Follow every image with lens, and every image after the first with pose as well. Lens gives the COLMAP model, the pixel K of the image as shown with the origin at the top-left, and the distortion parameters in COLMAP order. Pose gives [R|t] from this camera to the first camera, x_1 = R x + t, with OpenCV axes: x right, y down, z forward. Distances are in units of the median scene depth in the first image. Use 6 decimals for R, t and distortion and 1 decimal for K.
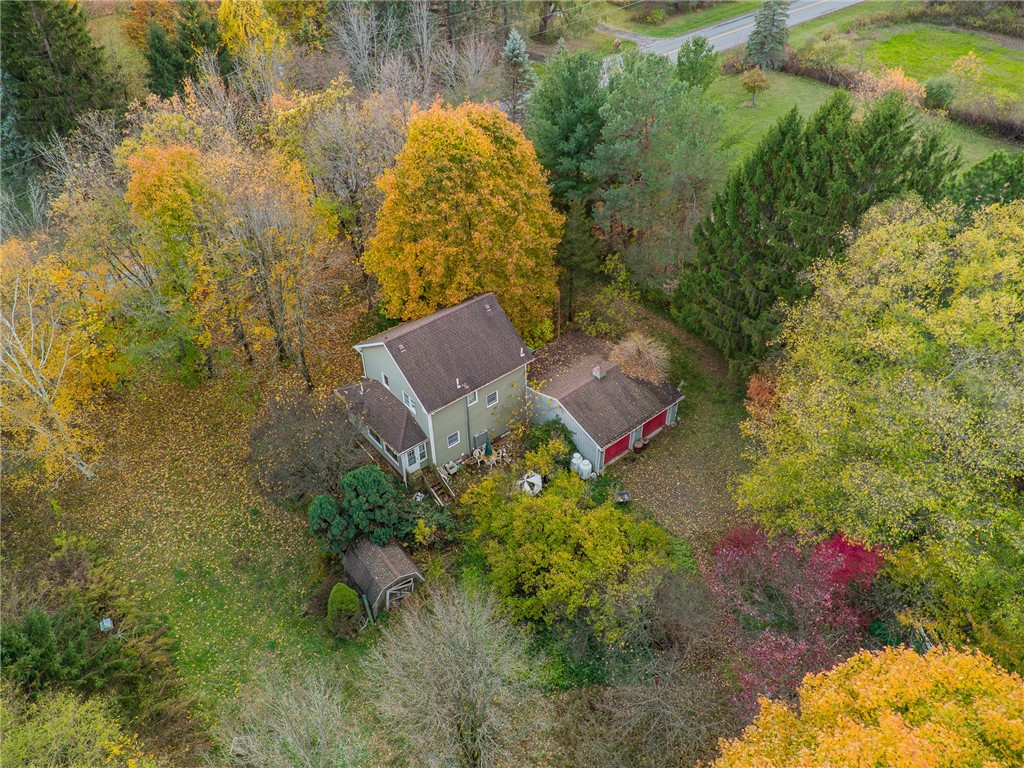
lens RADIAL K [[796.7, 0, 515.9], [0, 796.7, 379.0], [0, 0, 1]] dist [0.057811, -0.062155]
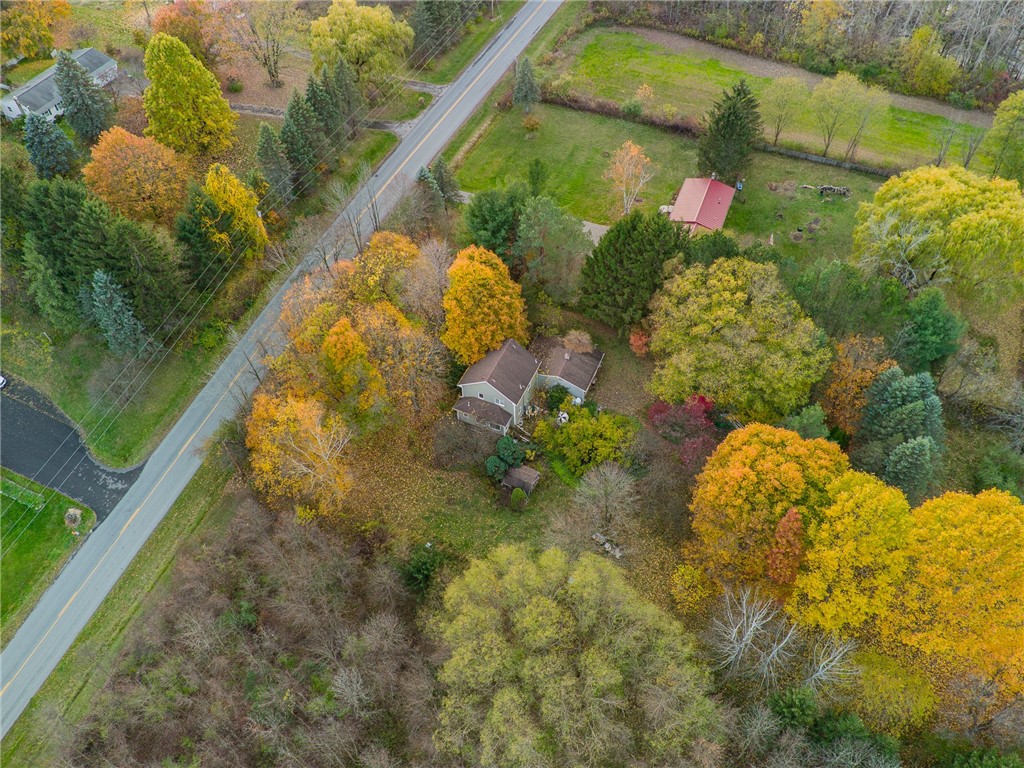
lens RADIAL K [[796.7, 0, 515.9], [0, 796.7, 379.0], [0, 0, 1]] dist [0.057811, -0.062155]
pose [[0.893611, -0.347736, 0.283793, -0.643868], [0.296494, 0.932017, 0.208410, -0.437190], [-0.336971, -0.102095, 0.935963, -0.949676]]
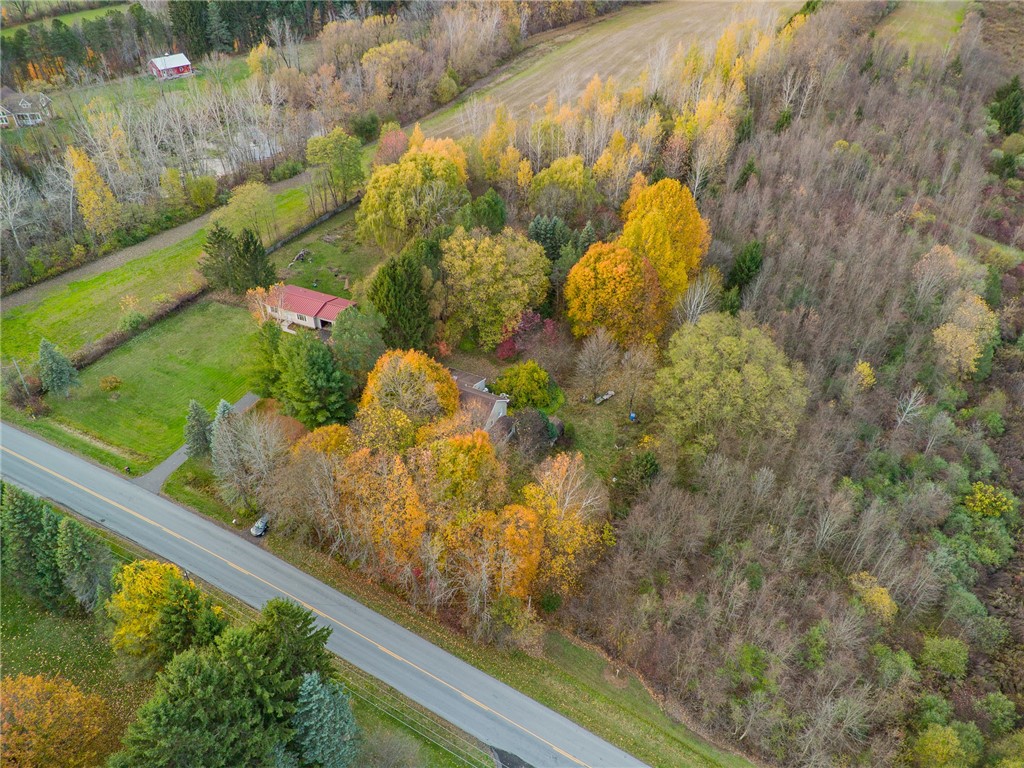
lens RADIAL K [[796.7, 0, 515.9], [0, 796.7, 379.0], [0, 0, 1]] dist [0.057811, -0.062155]
pose [[-0.401877, -0.527572, 0.748441, -1.929476], [0.605335, 0.460216, 0.649439, -1.580493], [-0.687070, 0.714051, 0.134407, 0.559276]]
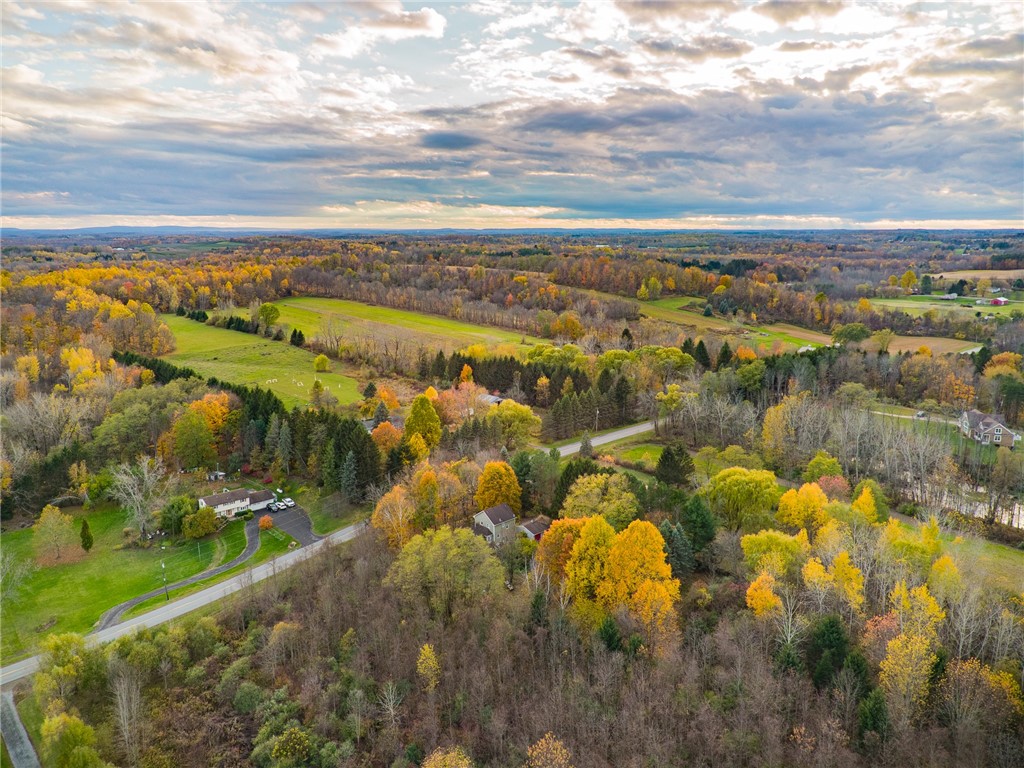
lens RADIAL K [[715.9, 0, 498.9], [0, 715.9, 400.3], [0, 0, 1]] dist [0.041983, -0.036064]
pose [[0.998509, -0.007124, 0.054129, -0.267887], [0.031173, 0.888344, -0.458118, 1.142135], [-0.044821, 0.459123, 0.887242, -2.601214]]
